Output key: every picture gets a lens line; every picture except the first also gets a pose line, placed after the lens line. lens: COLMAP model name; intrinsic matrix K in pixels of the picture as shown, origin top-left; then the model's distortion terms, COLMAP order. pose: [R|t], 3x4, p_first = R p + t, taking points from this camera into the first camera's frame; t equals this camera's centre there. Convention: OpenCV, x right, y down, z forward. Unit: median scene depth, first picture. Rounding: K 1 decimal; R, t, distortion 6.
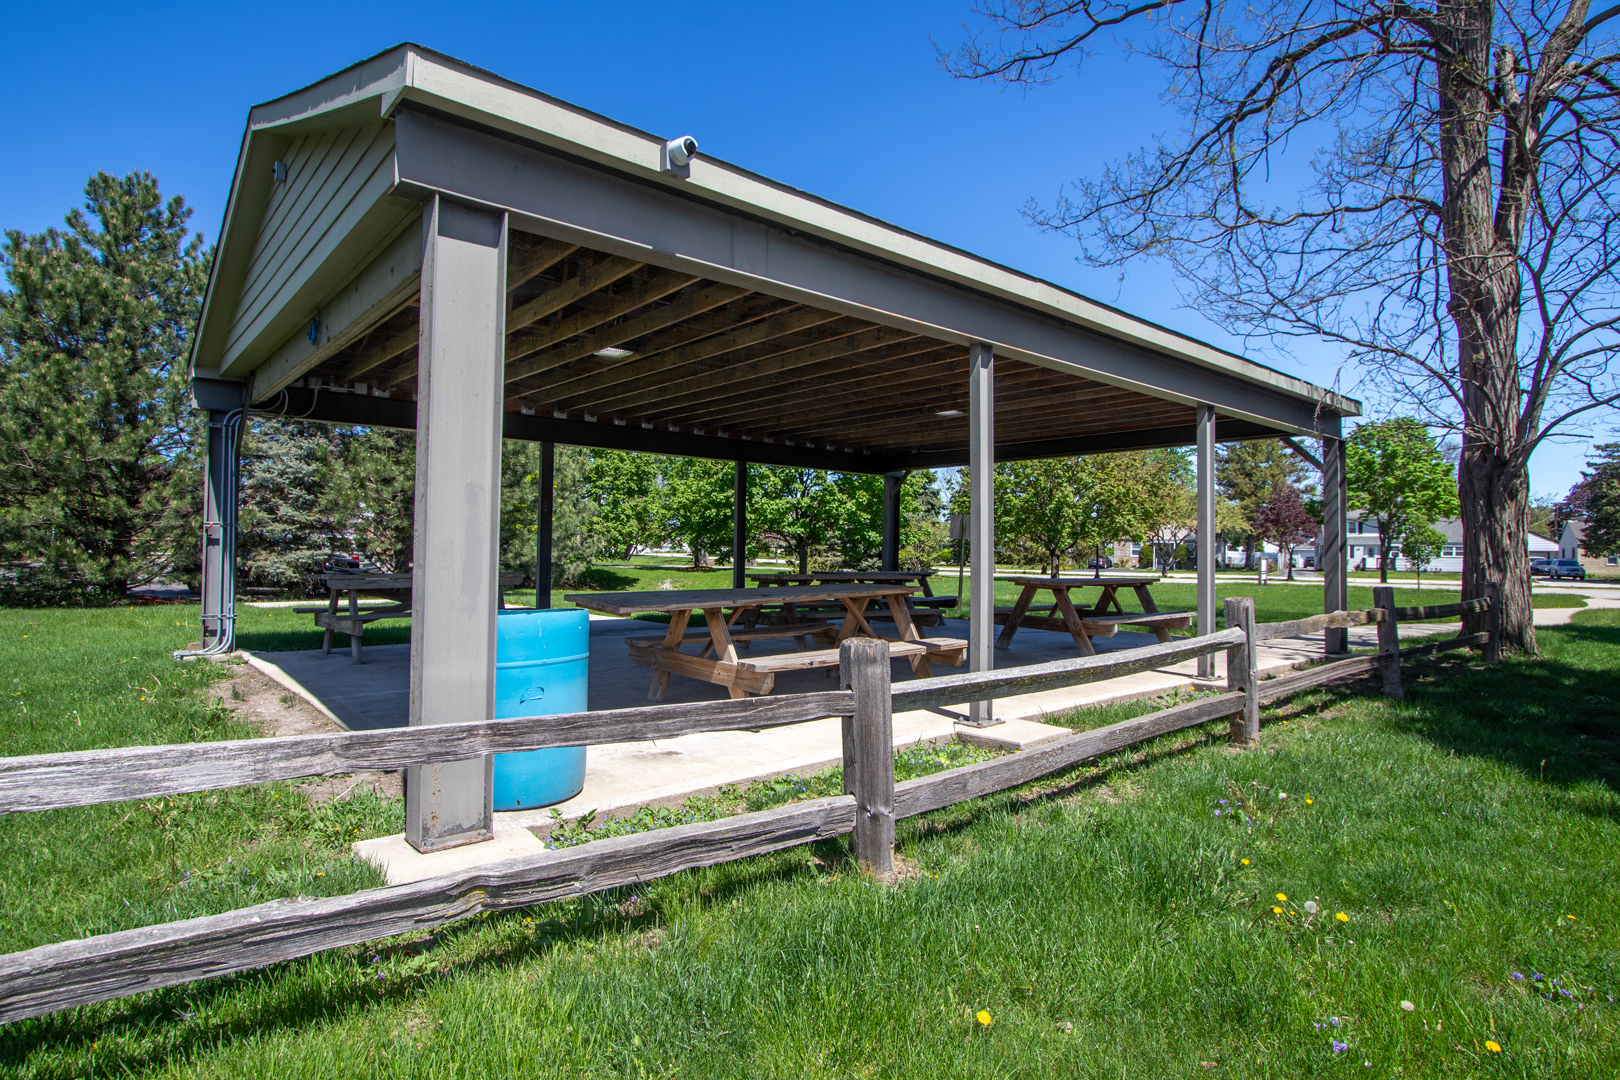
lens RADIAL K [[835.5, 0, 810.5], [0, 835.5, 553.8], [0, 0, 1]] dist [-0.005072, 0.000407]
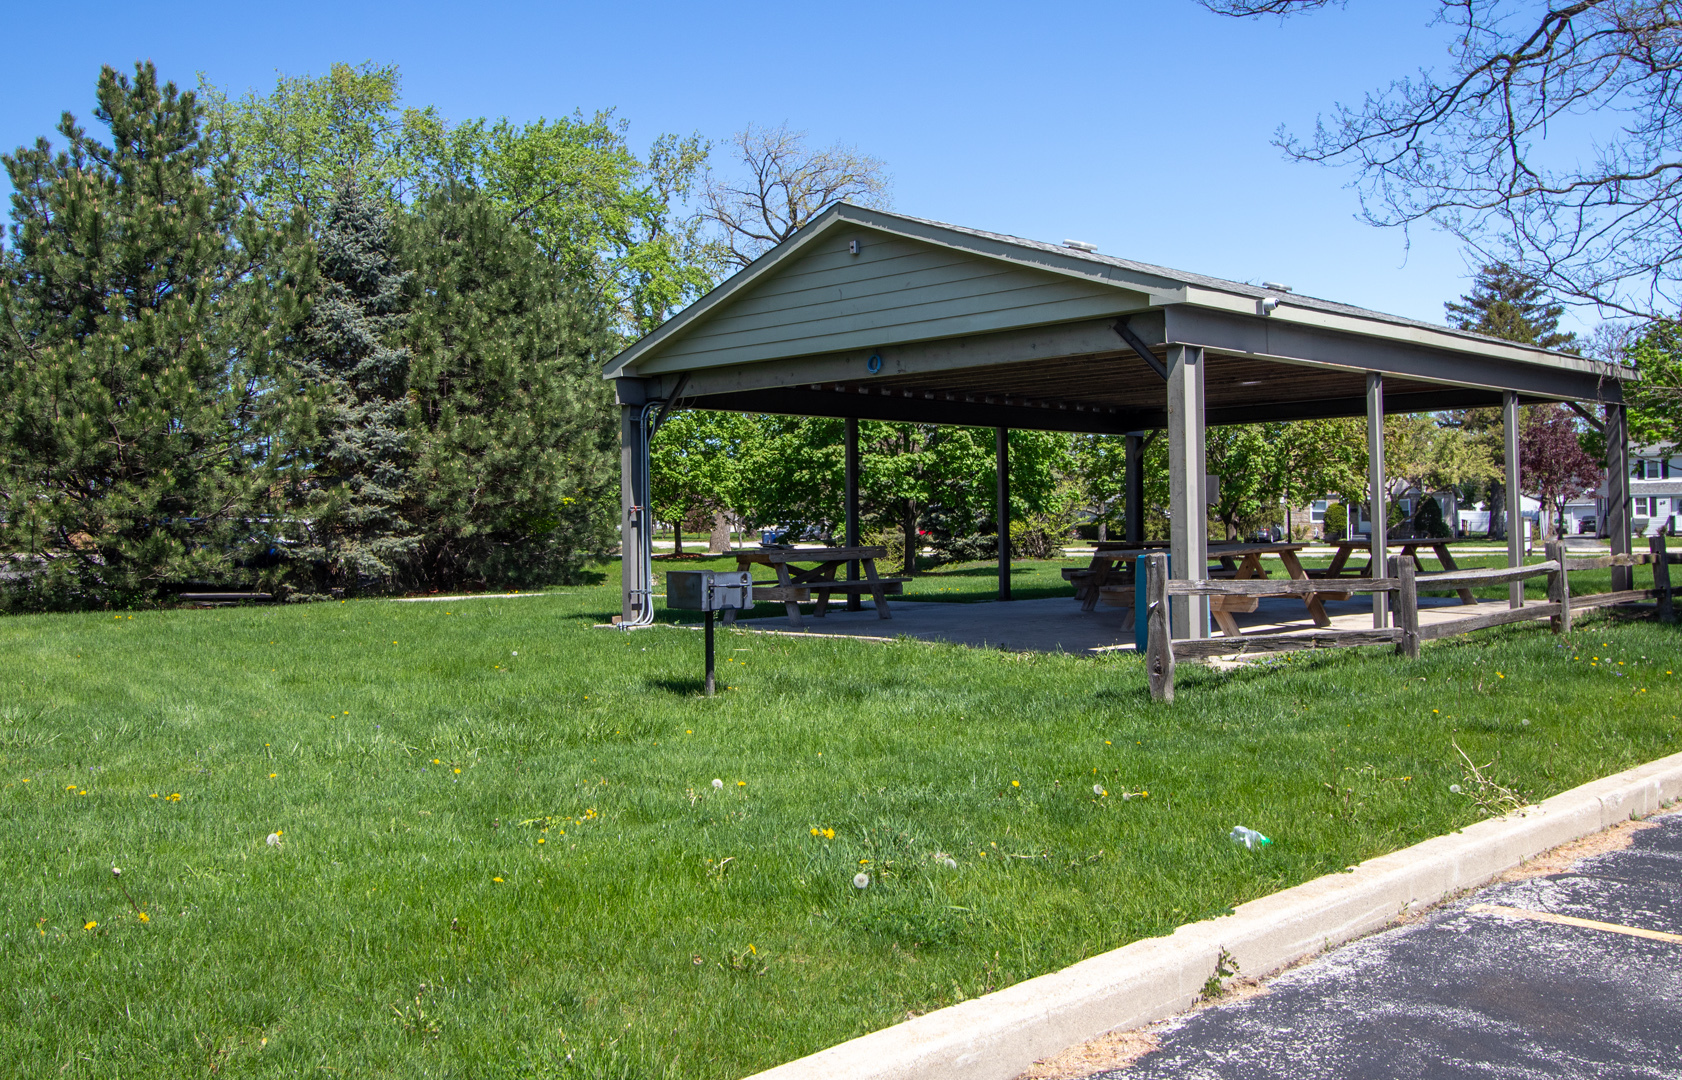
lens RADIAL K [[1401.9, 0, 841.3], [0, 1401.9, 524.7], [0, 0, 1]] dist [0.013597, -0.002945]
pose [[0.998359, -0.024654, 0.051686, -0.256215], [0.024894, 0.999682, -0.004019, 0.000273], [-0.051571, 0.005299, 0.998655, -0.417558]]
